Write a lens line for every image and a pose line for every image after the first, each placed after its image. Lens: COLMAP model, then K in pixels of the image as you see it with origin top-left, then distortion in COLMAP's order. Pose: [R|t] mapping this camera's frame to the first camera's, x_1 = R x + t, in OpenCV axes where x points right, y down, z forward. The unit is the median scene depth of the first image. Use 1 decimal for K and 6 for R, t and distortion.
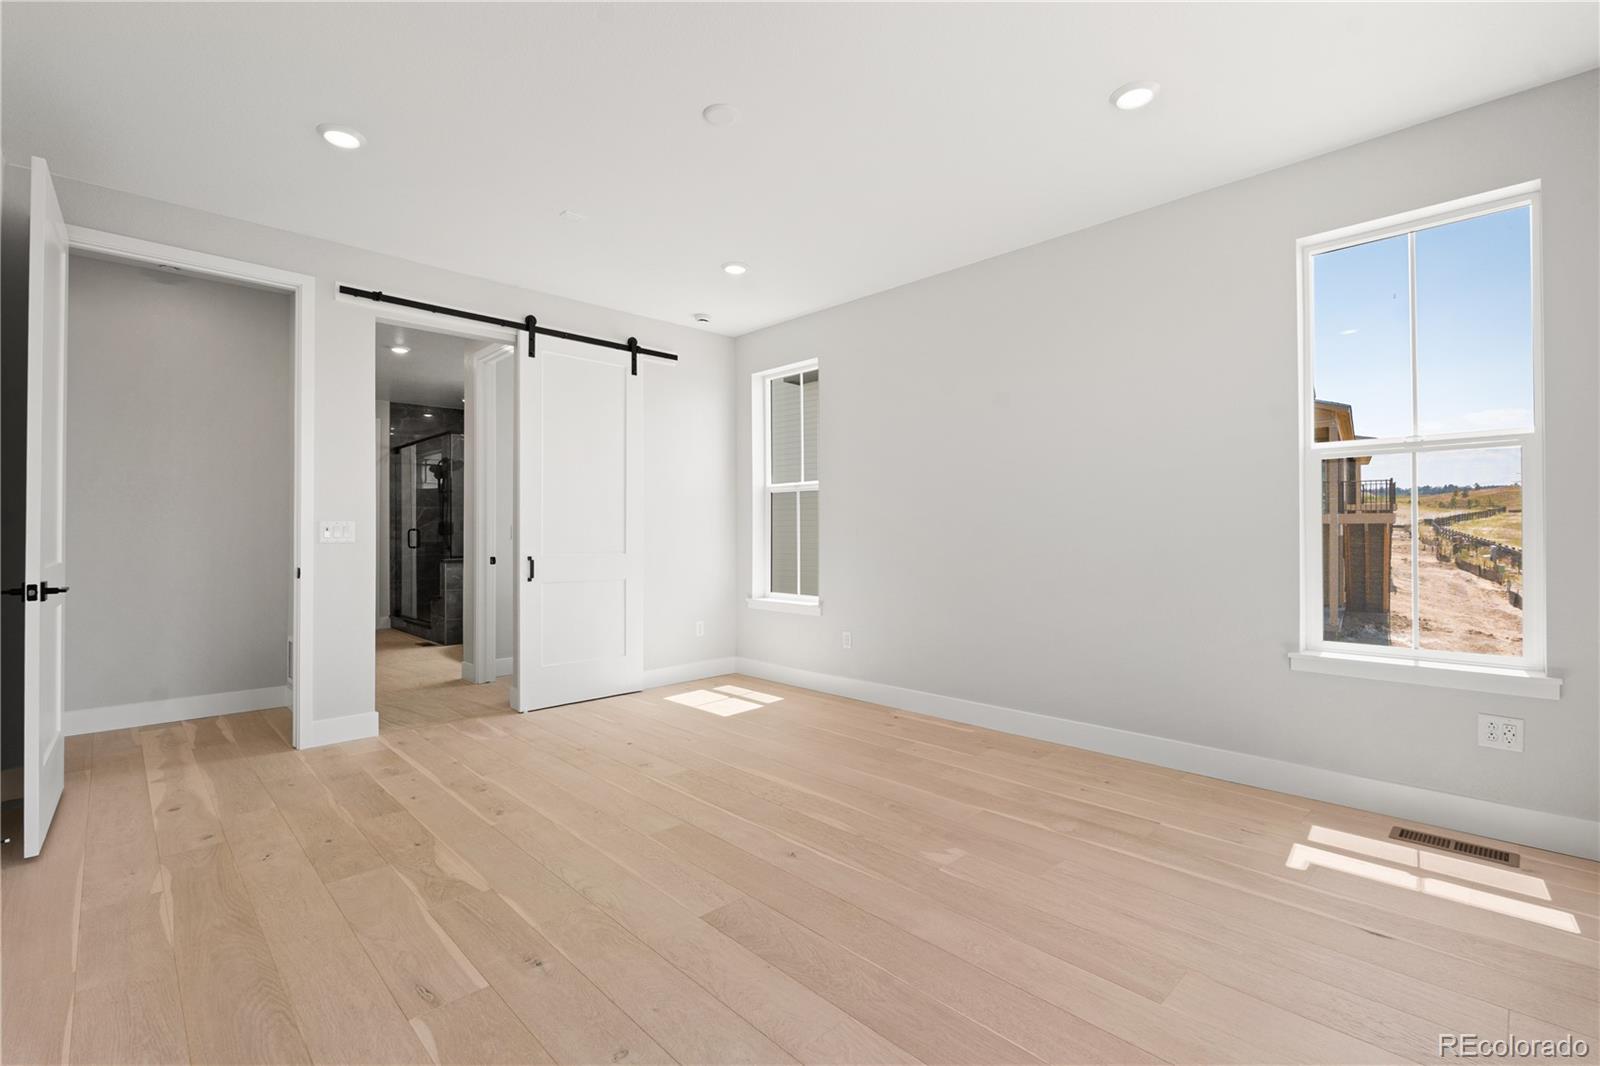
lens RADIAL K [[711.2, 0, 804.7], [0, 711.2, 530.3], [0, 0, 1]] dist [-0.002671, -0.001820]
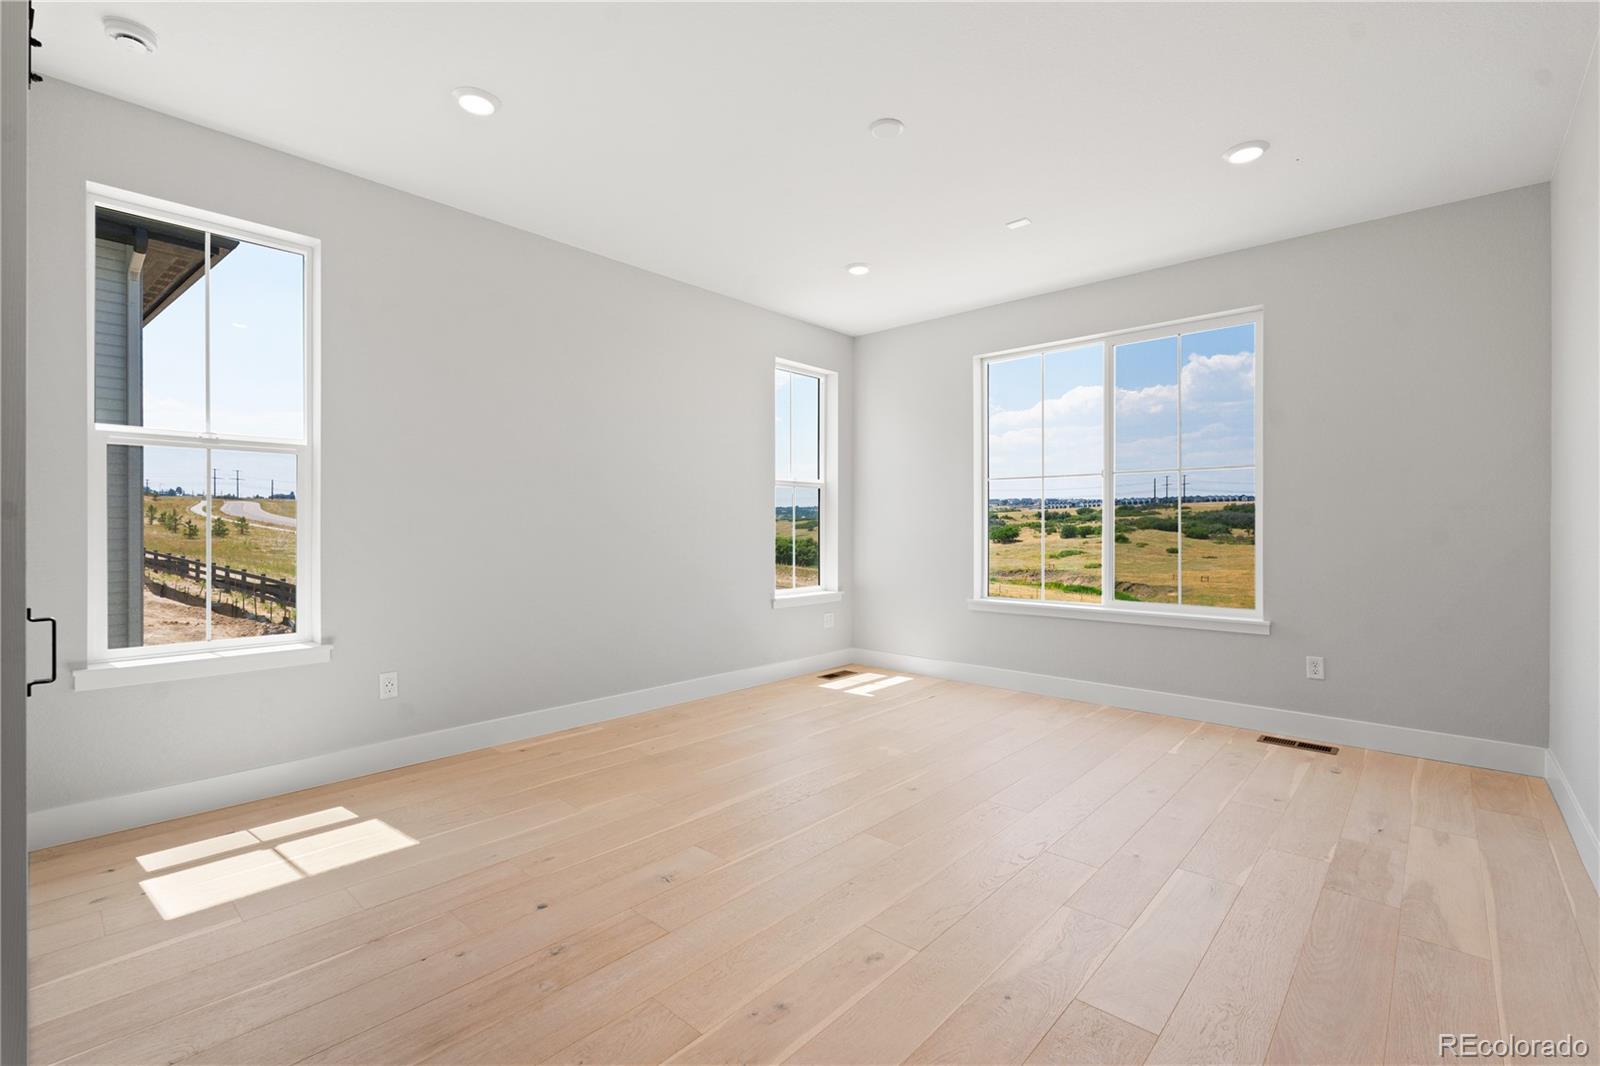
lens RADIAL K [[711.2, 0, 800.0], [0, 711.2, 526.2], [0, 0, 1]] dist [-0.002671, -0.001820]
pose [[-0.061693, 0.005646, 0.998079, -0.255606], [-0.005566, 0.999967, -0.006000, 0.002961], [-0.998080, -0.005926, -0.061659, 0.265359]]
